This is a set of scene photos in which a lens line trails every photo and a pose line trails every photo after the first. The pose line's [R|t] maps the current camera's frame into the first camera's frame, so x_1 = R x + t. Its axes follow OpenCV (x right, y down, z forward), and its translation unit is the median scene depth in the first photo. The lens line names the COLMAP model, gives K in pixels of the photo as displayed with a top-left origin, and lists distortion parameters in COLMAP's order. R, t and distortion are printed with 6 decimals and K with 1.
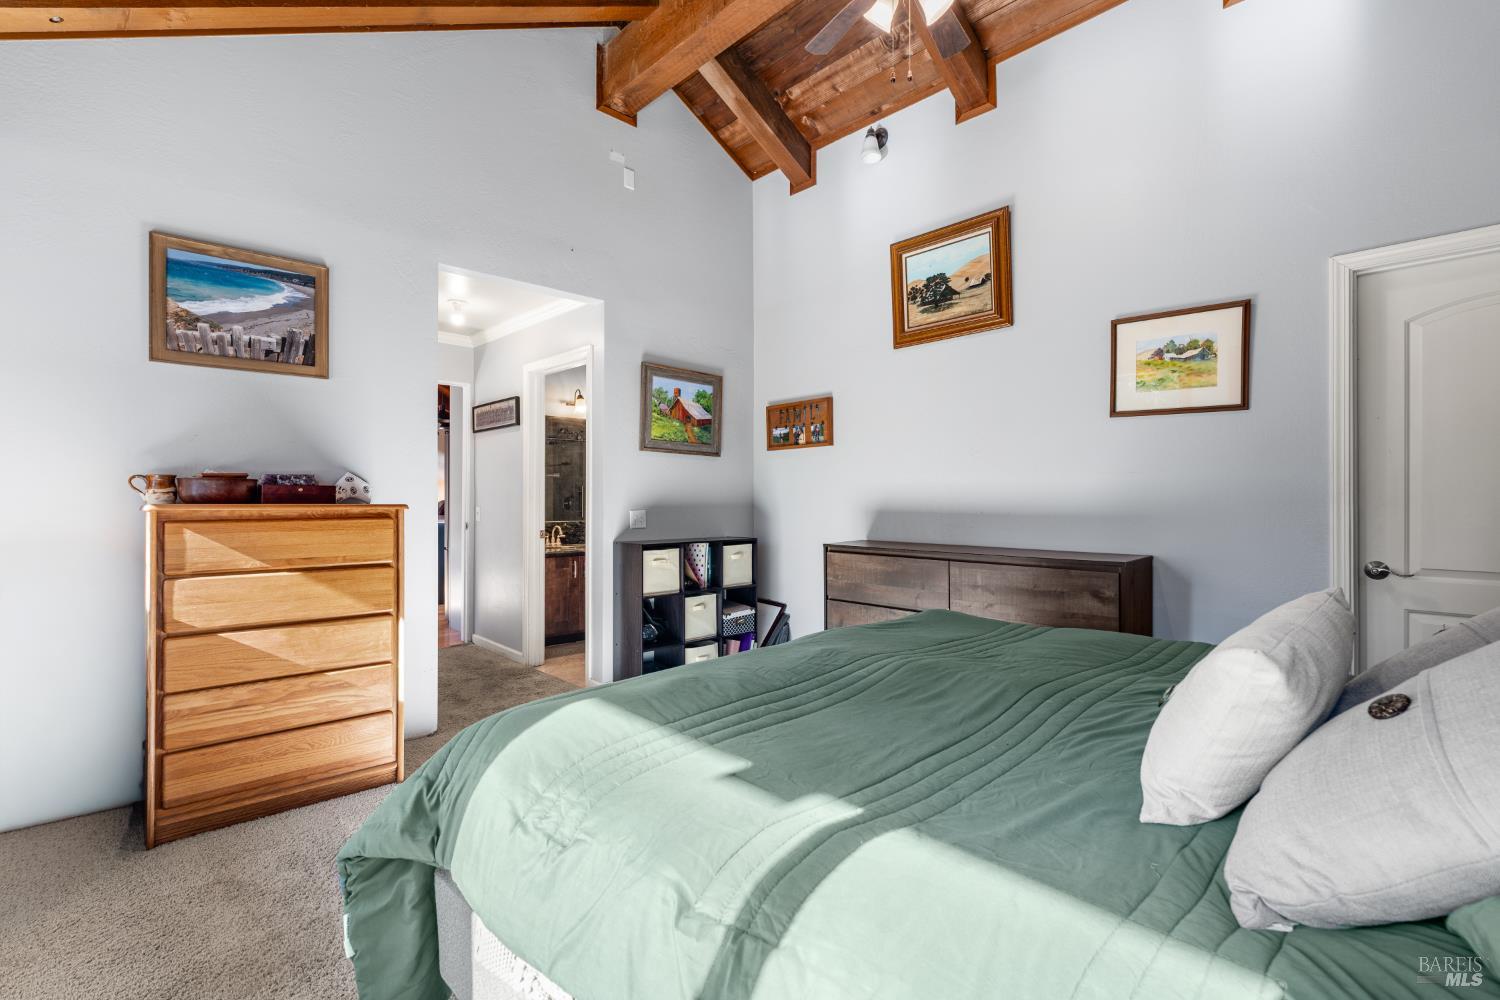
lens RADIAL K [[680.2, 0, 749.2], [0, 680.2, 496.1], [0, 0, 1]] dist [-0.009406, 0.002962]
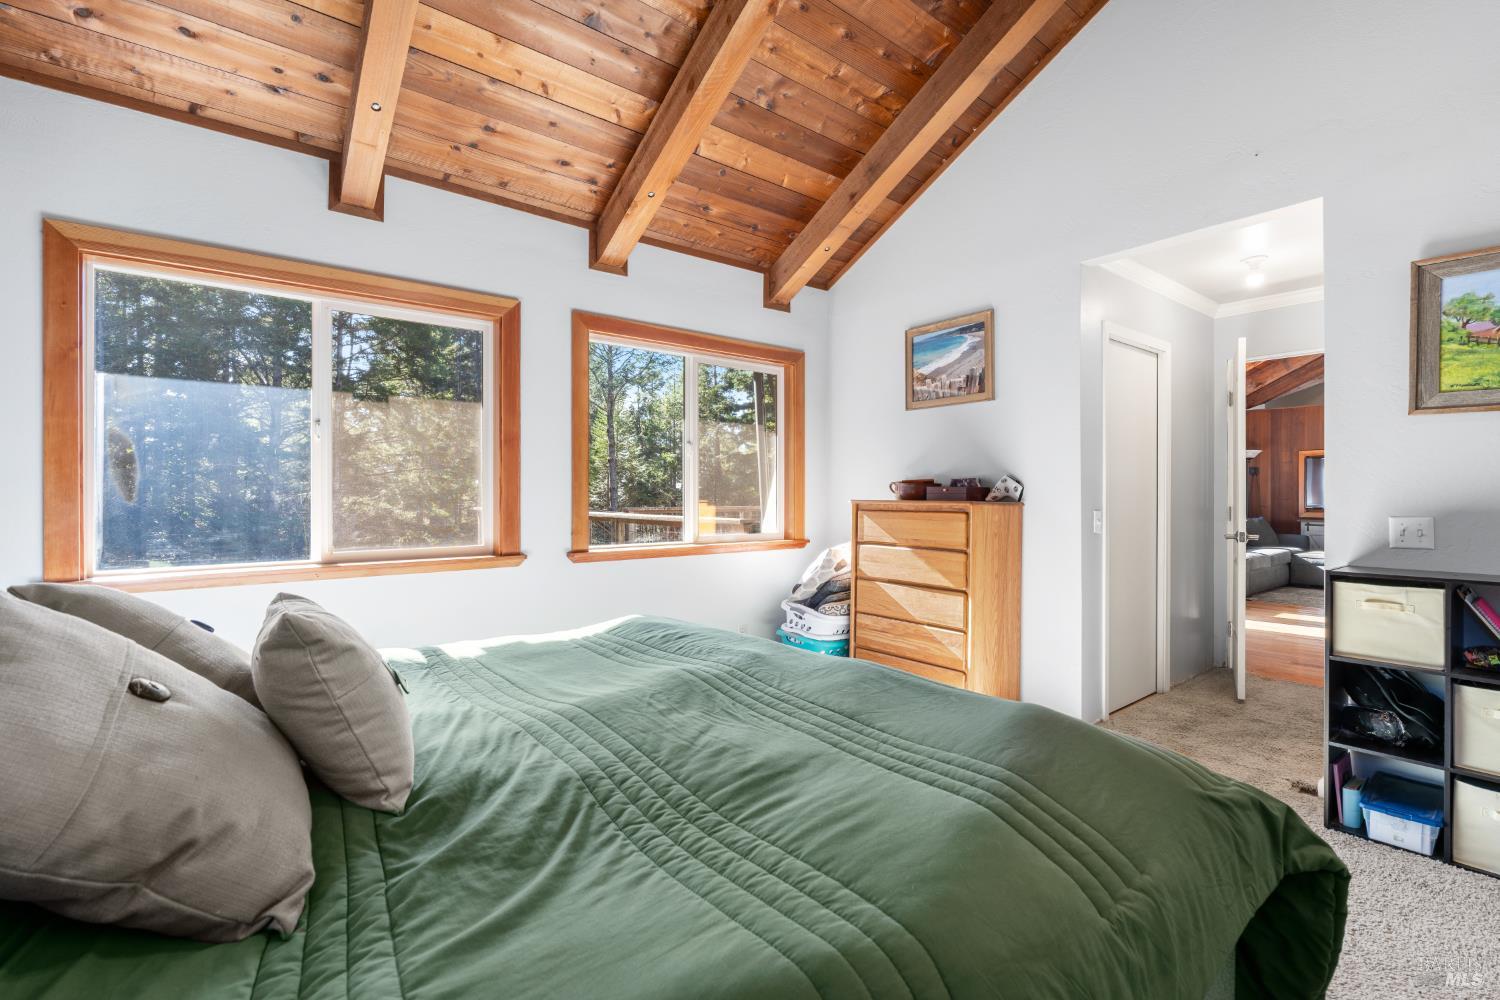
lens RADIAL K [[680.2, 0, 756.6], [0, 680.2, 494.8], [0, 0, 1]] dist [-0.009406, 0.002962]
pose [[-0.086425, -0.001443, -0.996257, 0.718876], [0.002941, 0.999994, -0.001704, 0.001274], [0.996254, -0.003077, -0.086420, 0.747951]]
